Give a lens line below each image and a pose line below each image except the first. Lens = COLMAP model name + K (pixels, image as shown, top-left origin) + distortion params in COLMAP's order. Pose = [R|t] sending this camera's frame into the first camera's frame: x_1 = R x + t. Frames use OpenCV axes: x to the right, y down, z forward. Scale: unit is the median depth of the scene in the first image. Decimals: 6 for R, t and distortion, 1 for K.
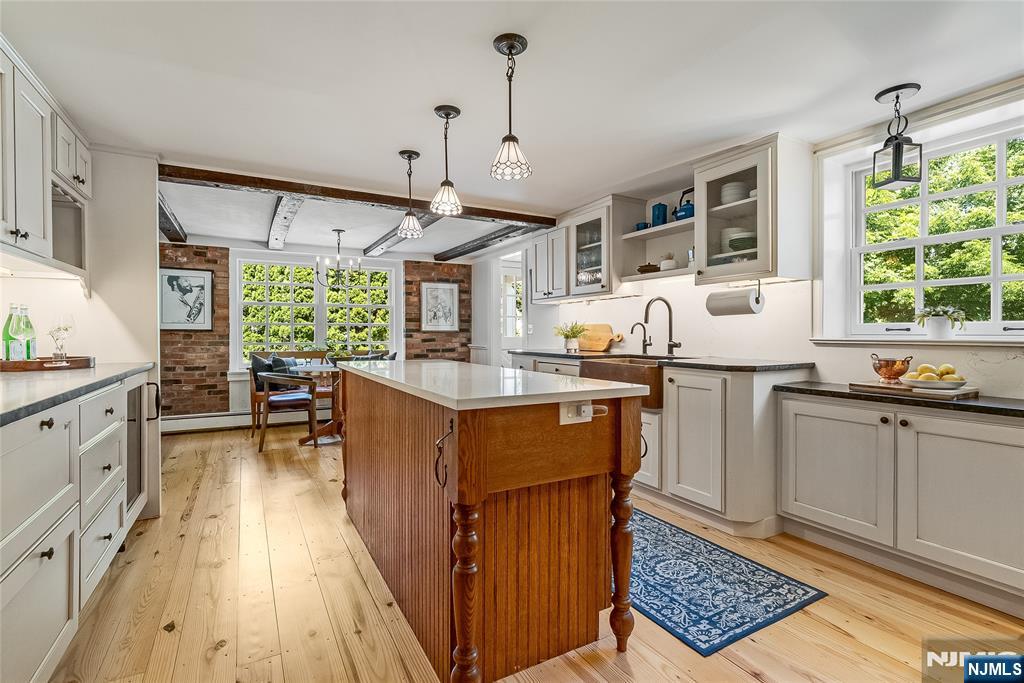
lens RADIAL K [[475.8, 0, 513.9], [0, 475.8, 338.8], [0, 0, 1]] dist [-0.001781, 0.000080]
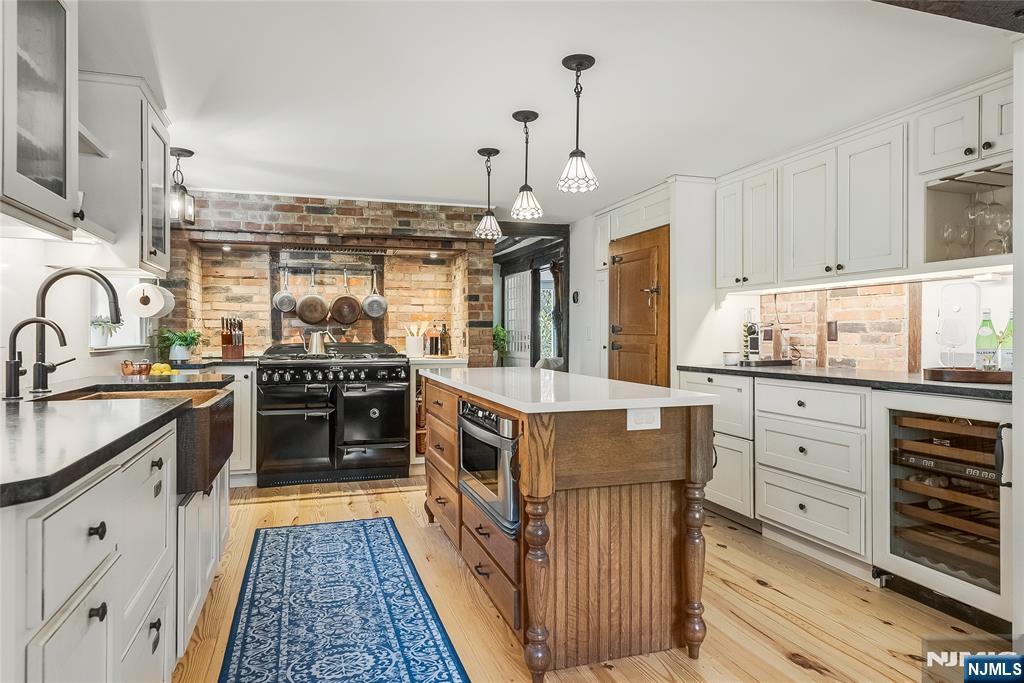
lens RADIAL K [[631.3, 0, 514.6], [0, 631.3, 335.3], [0, 0, 1]] dist [-0.001781, -0.000408]
pose [[-0.981267, 0.001145, 0.192647, -0.375042], [0.003858, 0.999899, 0.013707, -0.040632], [-0.192612, 0.014194, -0.981172, 2.328048]]
